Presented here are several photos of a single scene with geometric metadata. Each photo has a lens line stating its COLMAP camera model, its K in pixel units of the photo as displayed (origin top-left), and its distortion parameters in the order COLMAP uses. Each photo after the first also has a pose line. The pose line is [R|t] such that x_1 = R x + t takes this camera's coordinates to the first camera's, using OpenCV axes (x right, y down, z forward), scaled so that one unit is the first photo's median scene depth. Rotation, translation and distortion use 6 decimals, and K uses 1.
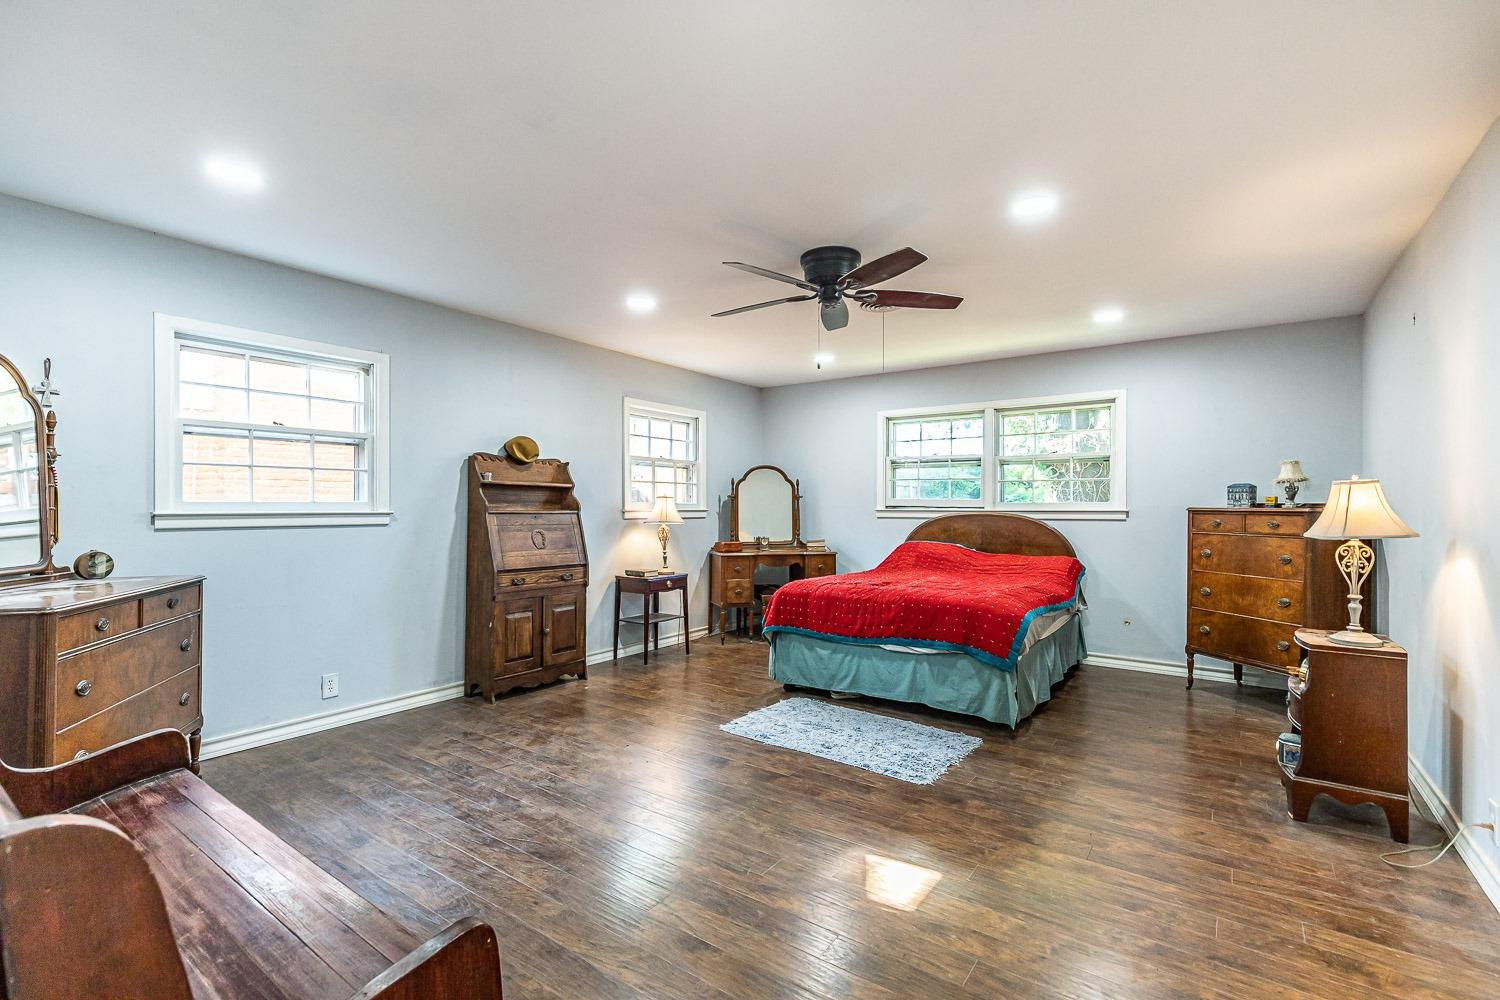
lens RADIAL K [[675.4, 0, 757.1], [0, 675.4, 501.9], [0, 0, 1]] dist [0.012081, 0.000040]
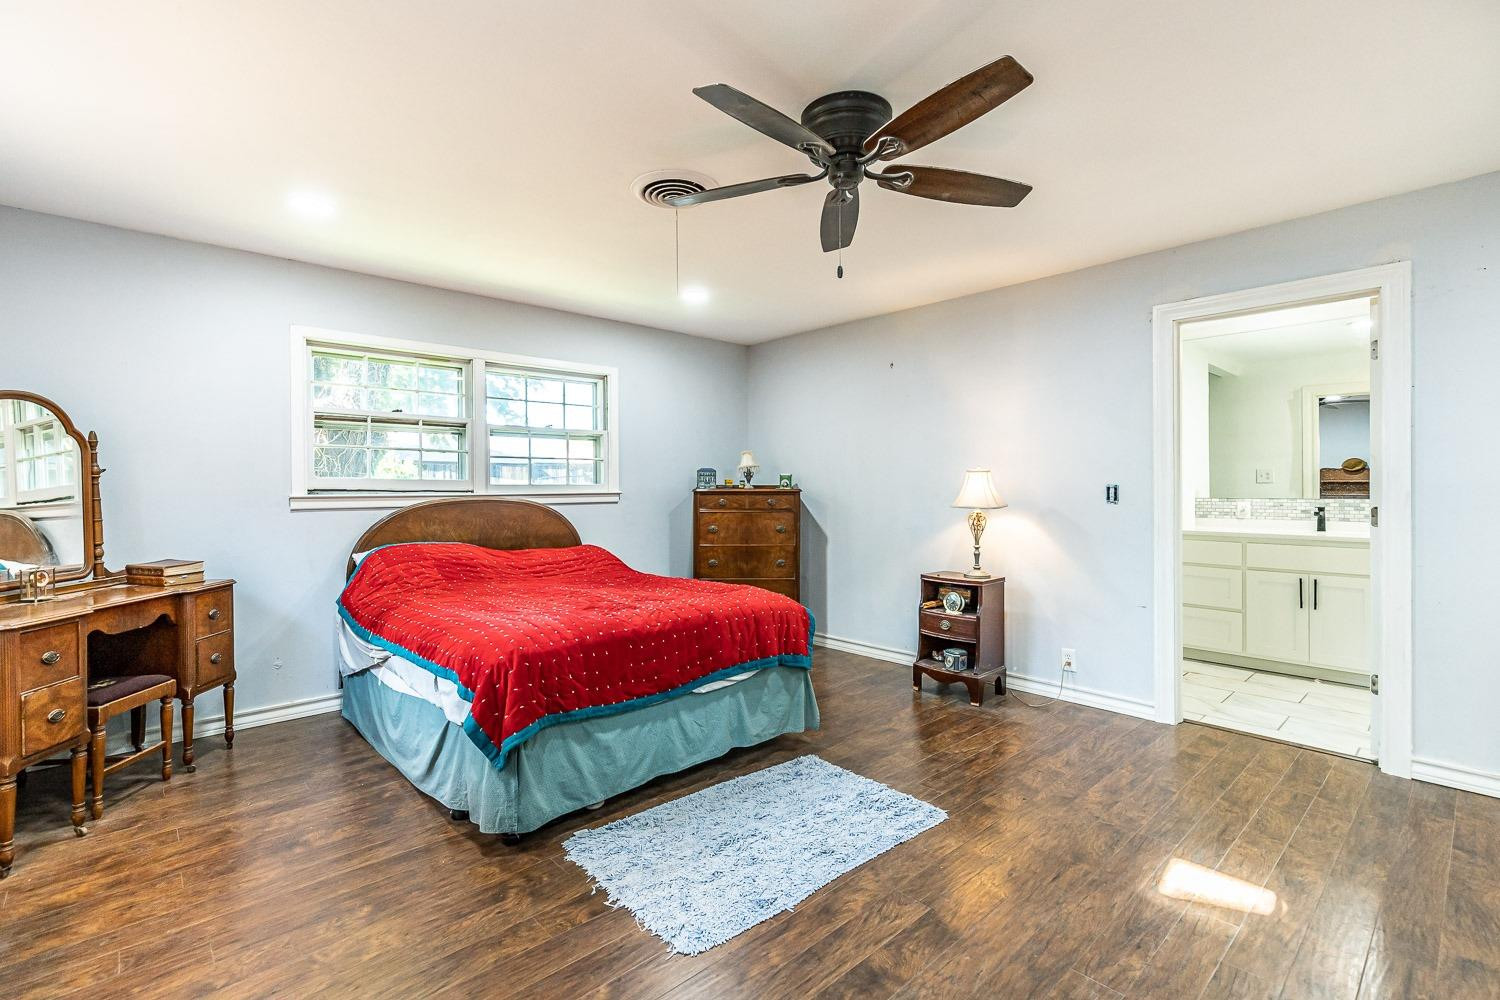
lens RADIAL K [[675.4, 0, 754.2], [0, 675.4, 490.5], [0, 0, 1]] dist [0.012081, 0.000040]
pose [[0.217591, -0.006496, 0.976018, -0.446725], [-0.001100, 0.999976, 0.006901, 0.004025], [-0.976039, -0.002575, 0.217578, 0.745597]]
